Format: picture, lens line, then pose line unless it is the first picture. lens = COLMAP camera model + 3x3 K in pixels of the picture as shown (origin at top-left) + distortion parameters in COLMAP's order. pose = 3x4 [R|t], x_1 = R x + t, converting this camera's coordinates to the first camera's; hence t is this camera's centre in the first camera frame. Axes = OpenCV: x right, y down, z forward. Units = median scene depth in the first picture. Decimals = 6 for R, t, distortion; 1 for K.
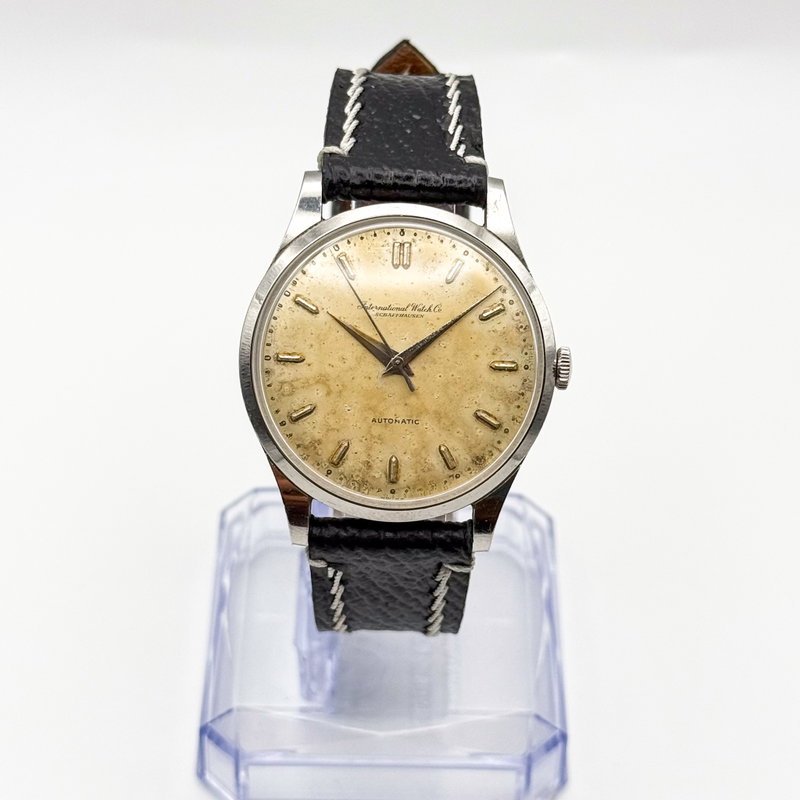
lens RADIAL K [[1985.2, 0, 400.0], [0, 1985.2, 400.0], [0, 0, 1]] dist [0.029076, 0.189071]
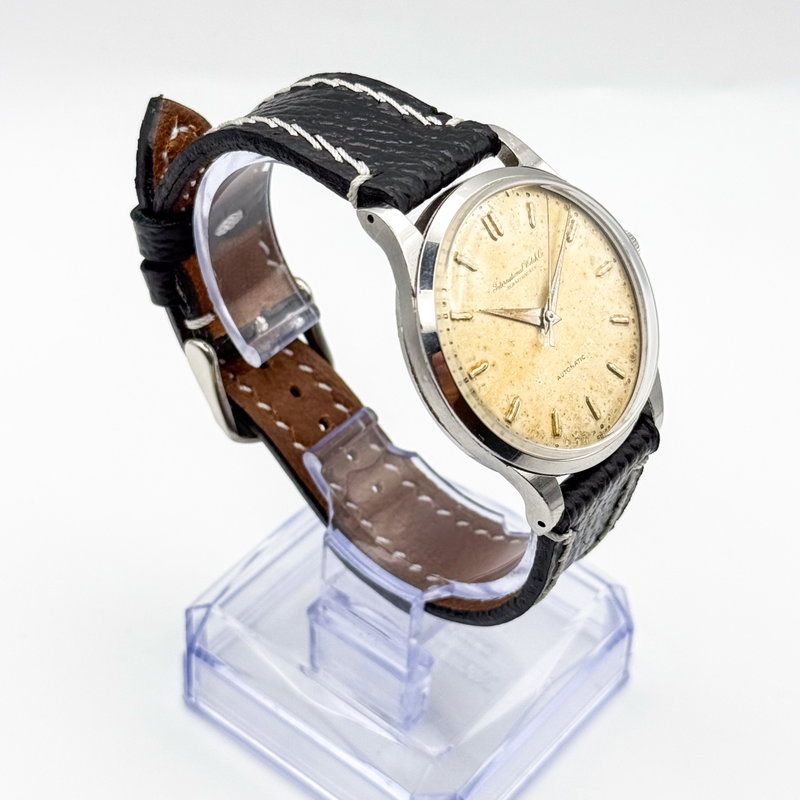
lens RADIAL K [[1985.2, 0, 400.0], [0, 1985.2, 400.0], [0, 0, 1]] dist [0.029076, 0.189071]
pose [[0.633215, -0.534466, 0.559808, -0.637510], [0.529083, 0.826813, 0.190923, -0.216585], [-0.564898, 0.175289, 0.806327, 0.229192]]
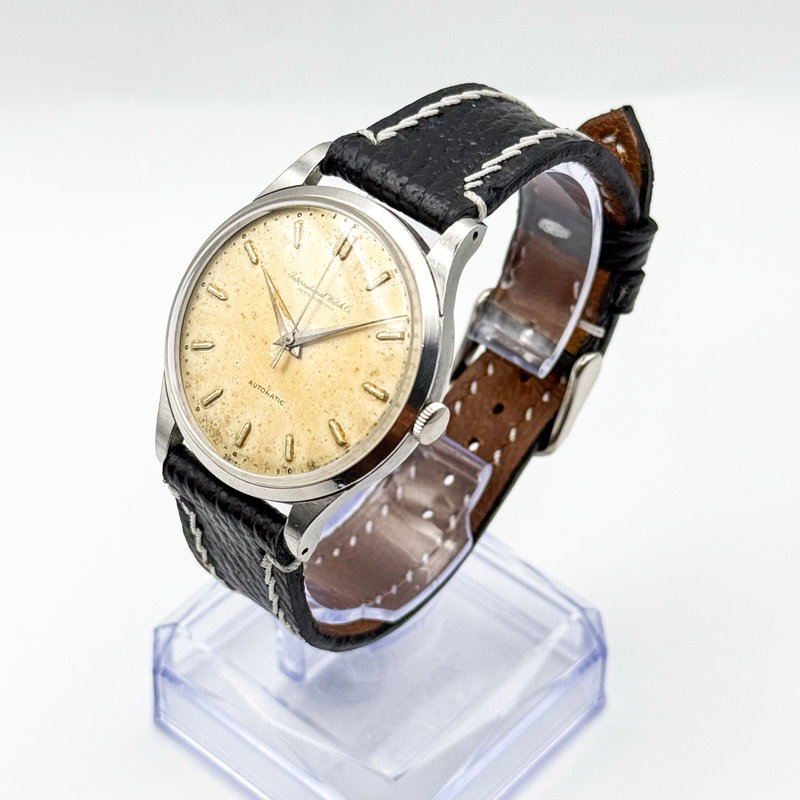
lens RADIAL K [[1985.2, 0, 400.0], [0, 1985.2, 400.0], [0, 0, 1]] dist [0.029076, 0.189071]
pose [[0.759058, 0.431929, -0.487102, 0.536022], [-0.456961, 0.886410, 0.073918, -0.090463], [0.463700, 0.166479, 0.870211, 0.162429]]
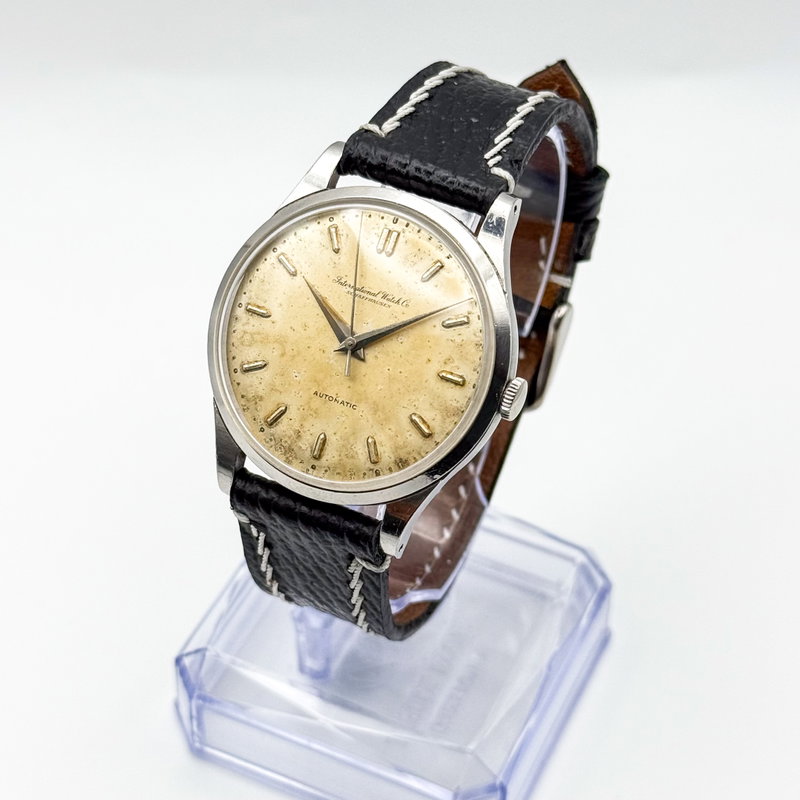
lens RADIAL K [[1985.2, 0, 400.0], [0, 1985.2, 400.0], [0, 0, 1]] dist [0.029076, 0.189071]
pose [[0.910105, 0.283098, -0.302596, 0.328768], [-0.291651, 0.956364, 0.017553, -0.016443], [0.294361, 0.072277, 0.952957, 0.058826]]
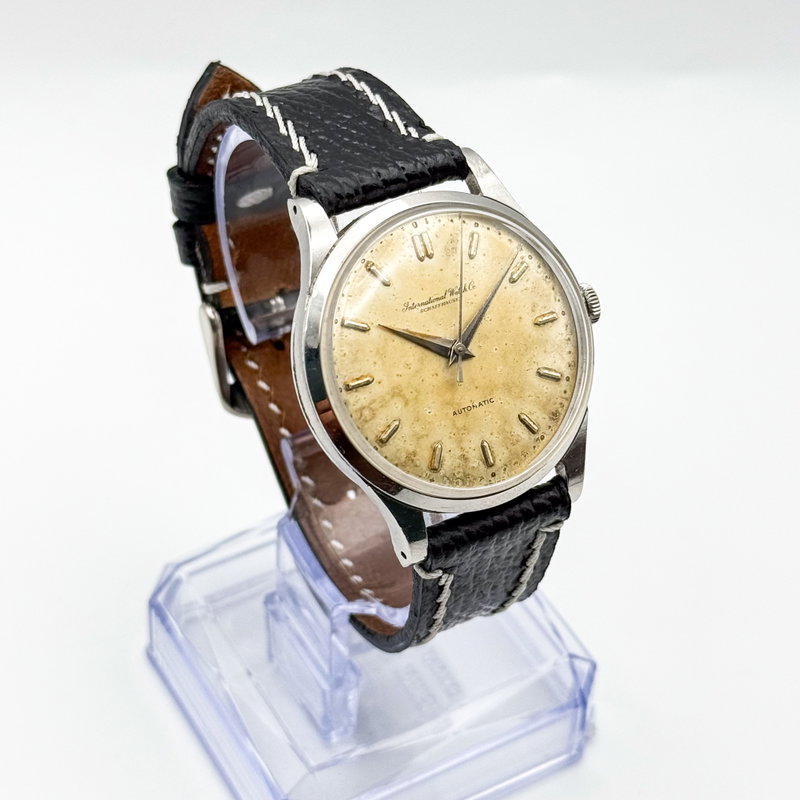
lens RADIAL K [[1985.2, 0, 400.0], [0, 1985.2, 400.0], [0, 0, 1]] dist [0.029076, 0.189071]
pose [[0.865714, -0.340497, 0.366881, -0.395011], [0.343370, 0.937303, 0.059662, -0.063984], [-0.364194, 0.074326, 0.928353, 0.094741]]
